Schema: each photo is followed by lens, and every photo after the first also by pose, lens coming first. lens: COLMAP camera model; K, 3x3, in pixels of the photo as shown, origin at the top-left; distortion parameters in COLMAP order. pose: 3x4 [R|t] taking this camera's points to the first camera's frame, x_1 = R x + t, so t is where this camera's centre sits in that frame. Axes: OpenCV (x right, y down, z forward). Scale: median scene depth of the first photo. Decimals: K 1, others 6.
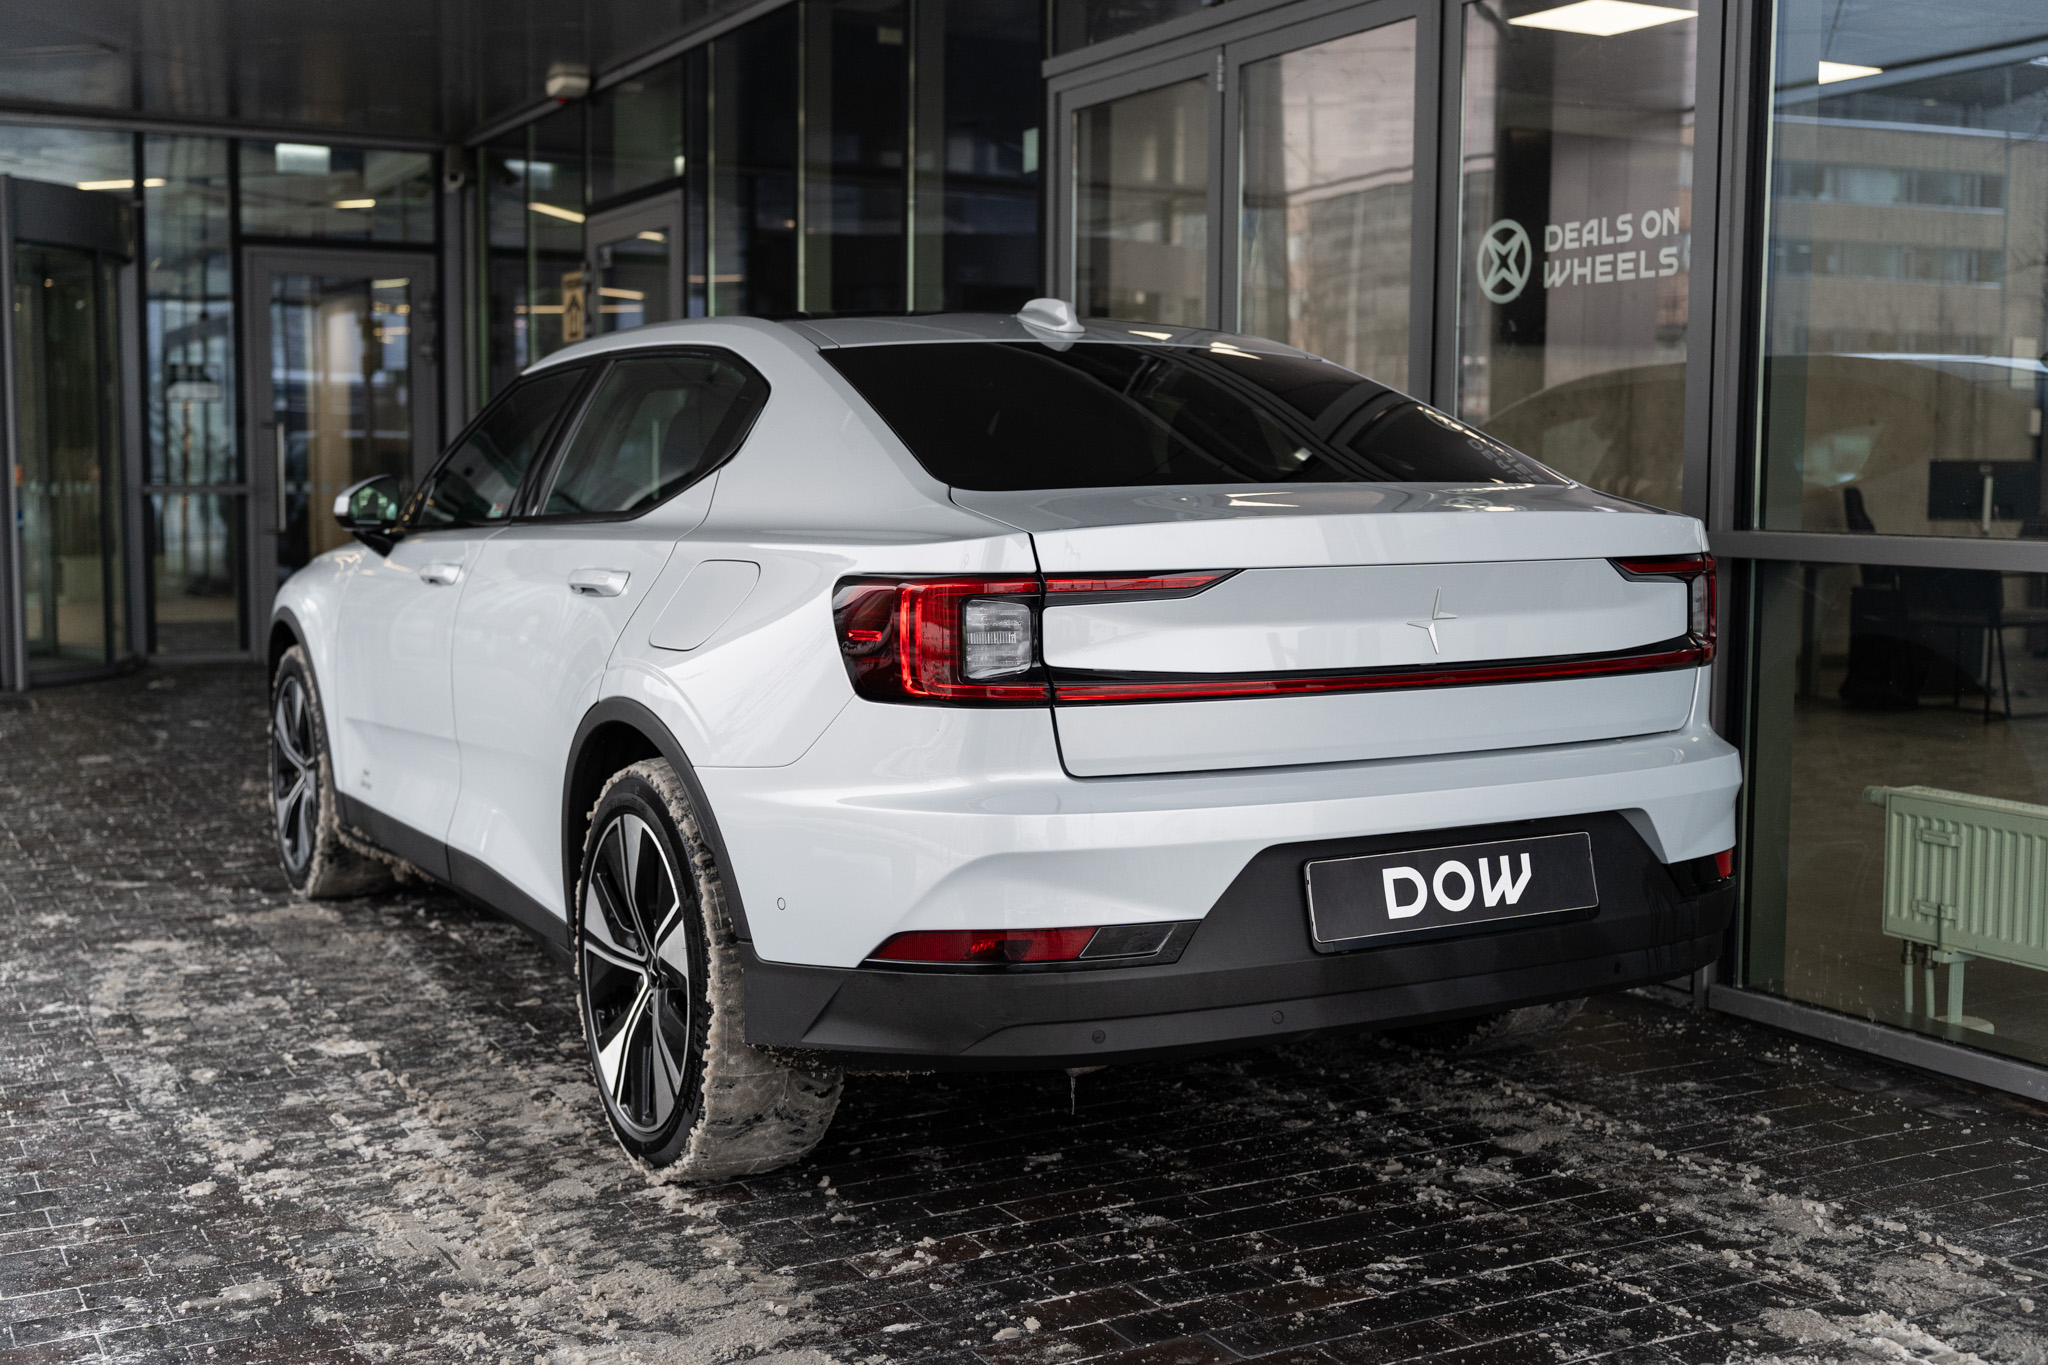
lens RADIAL K [[2295.0, 0, 1017.5], [0, 2295.0, 674.2], [0, 0, 1]] dist [0.000935, 0.000000]
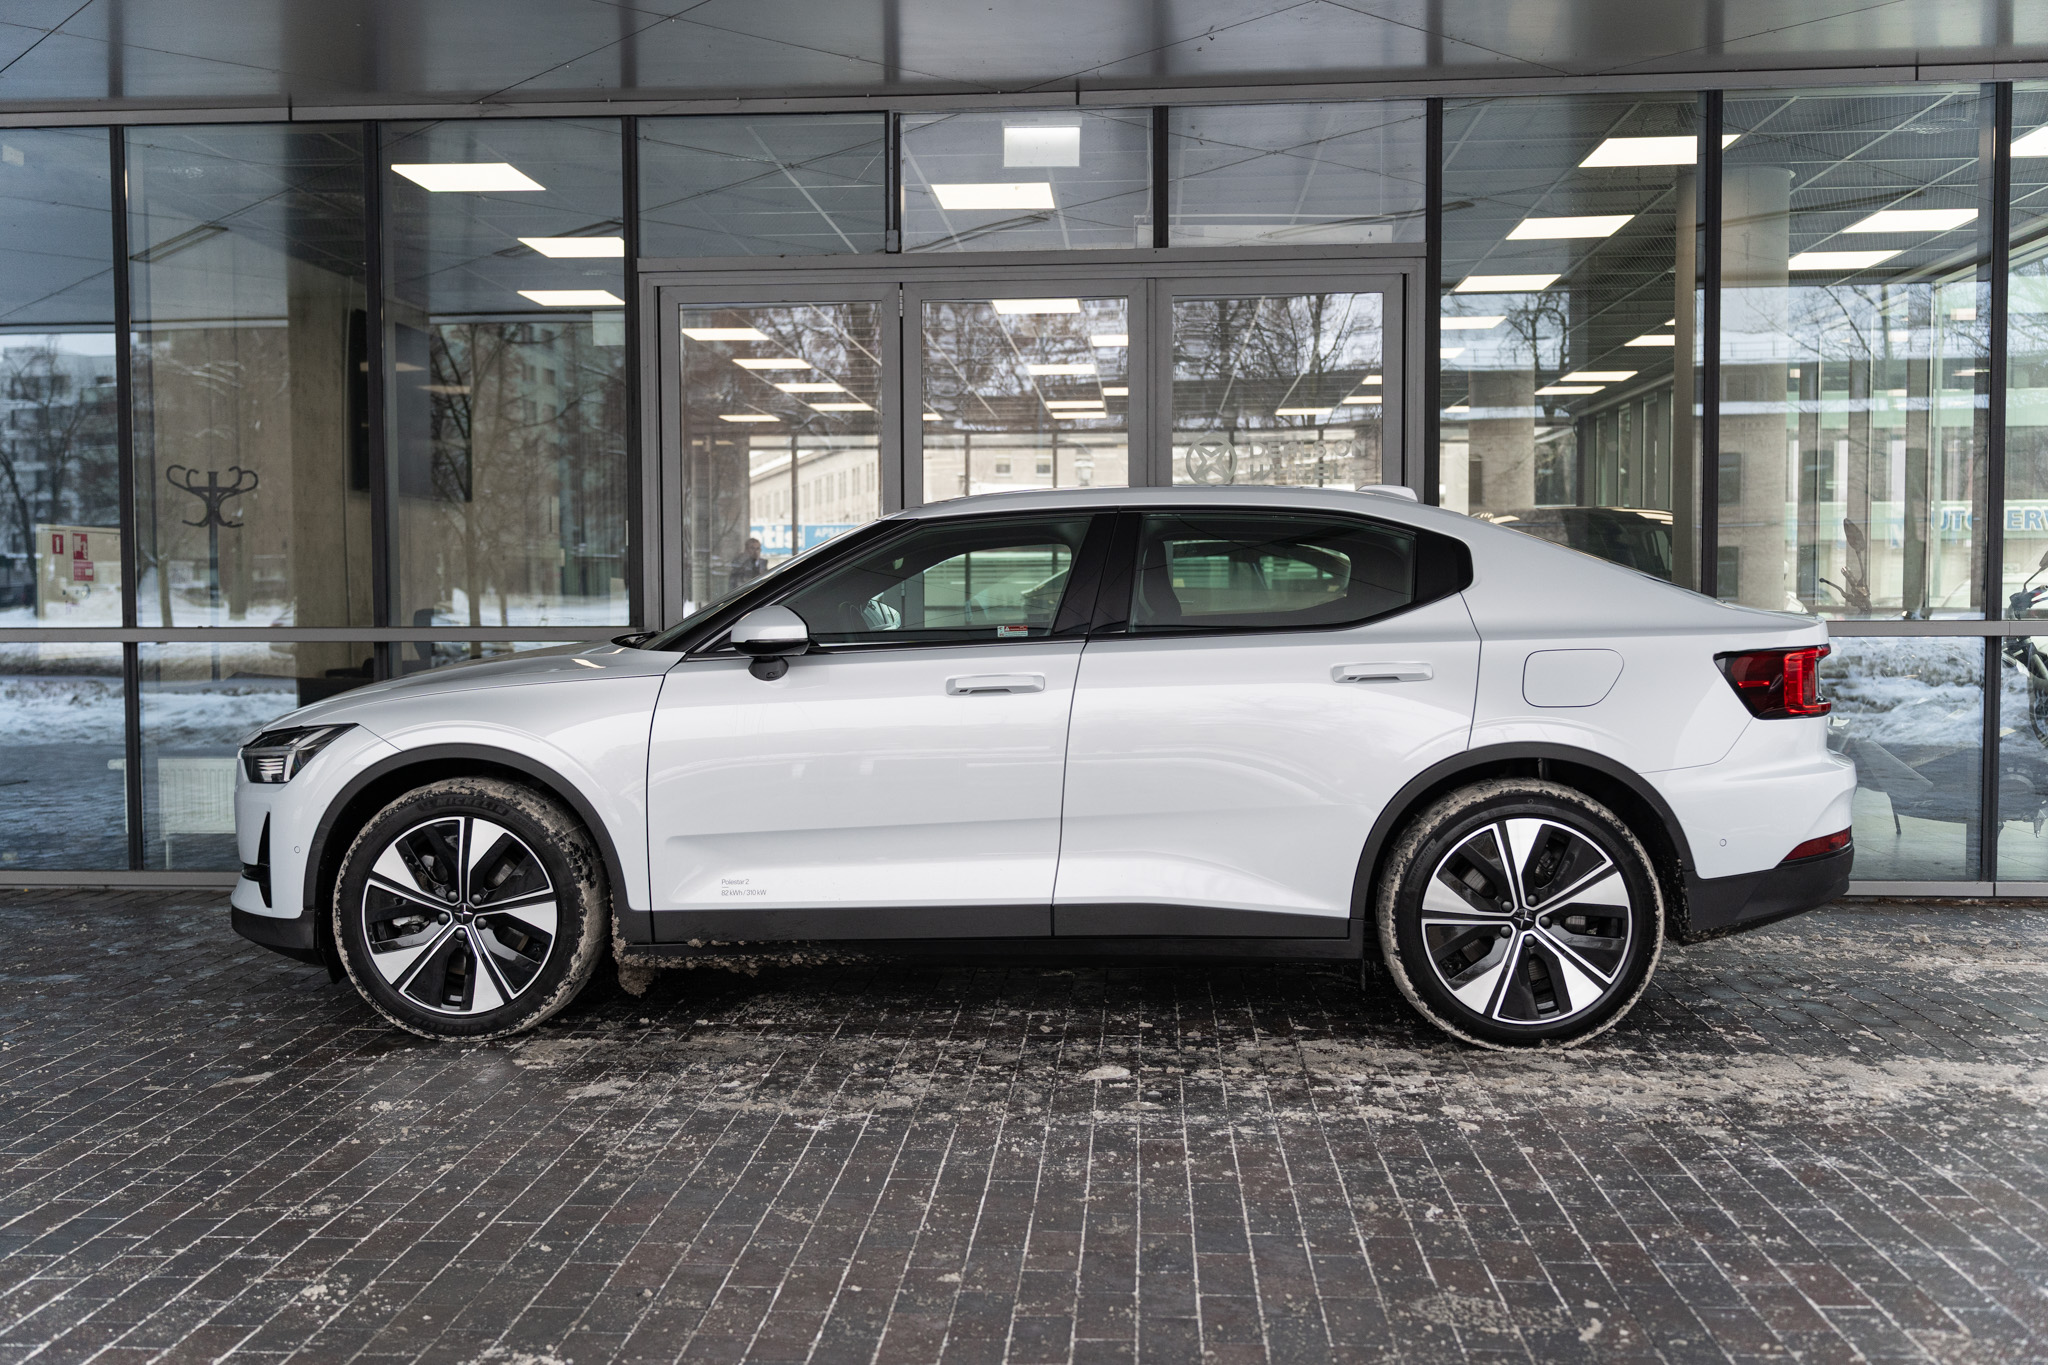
lens RADIAL K [[1861.2, 0, 1020.5], [0, 1861.2, 681.8], [0, 0, 1]] dist [0.012788, 0.000000]
pose [[0.533979, -0.043383, 0.844384, -1.444309], [0.085817, 0.996306, -0.003081, -0.056576], [-0.841131, 0.074108, 0.535730, 0.629544]]
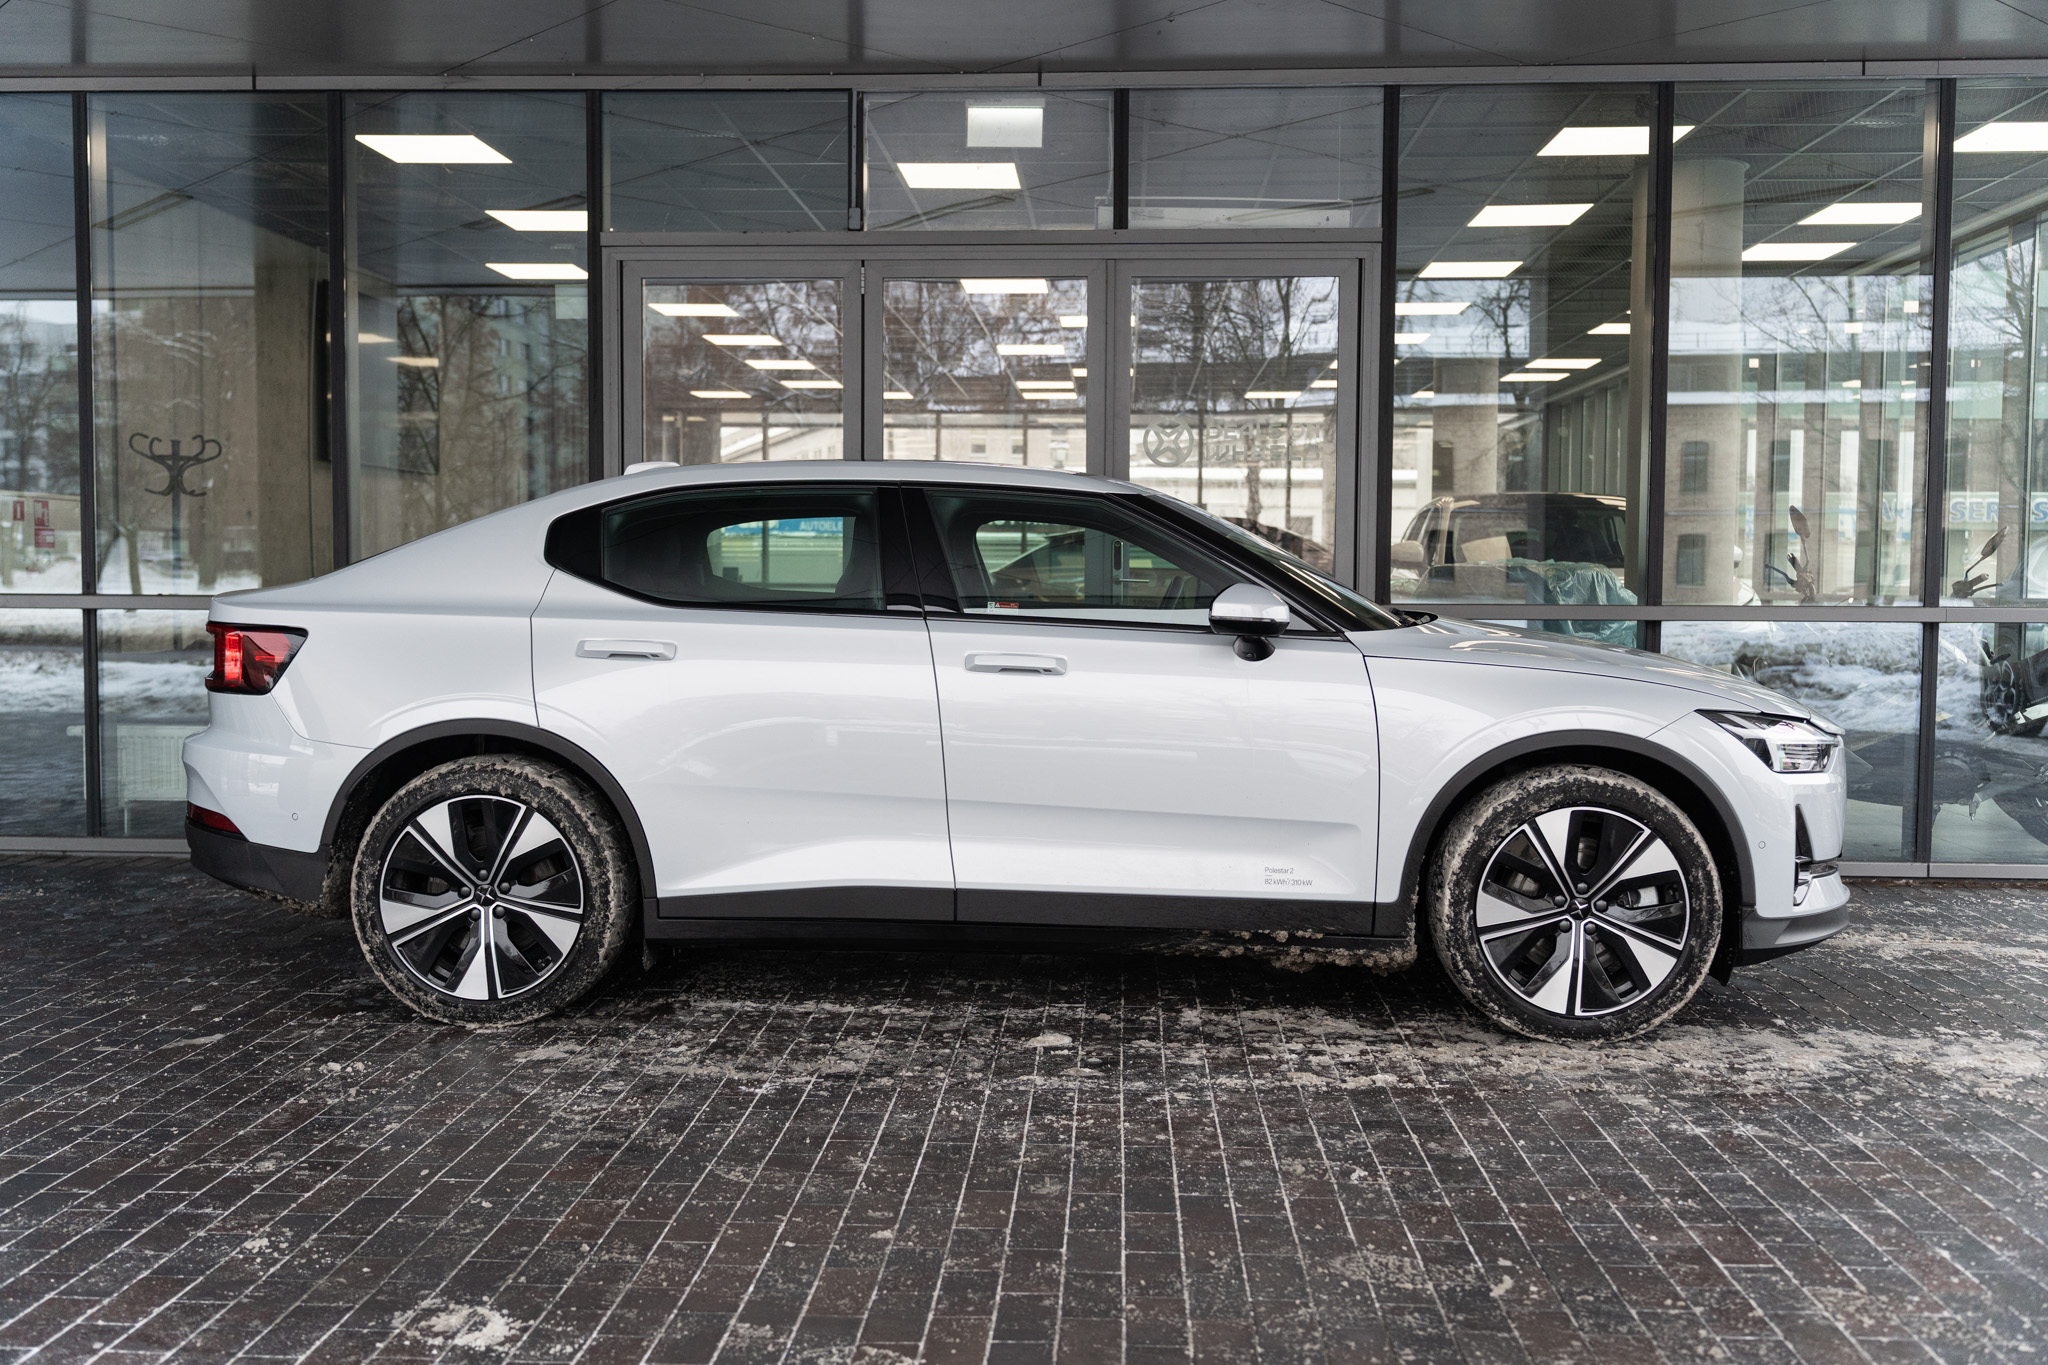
lens RADIAL K [[1861.2, 0, 1029.4], [0, 1861.2, 675.1], [0, 0, 1]] dist [0.012788, 0.000000]
pose [[0.520613, -0.043162, 0.852701, -1.449944], [0.075520, 0.997135, 0.004365, -0.049354], [-0.850446, 0.062124, 0.522381, 0.601931]]
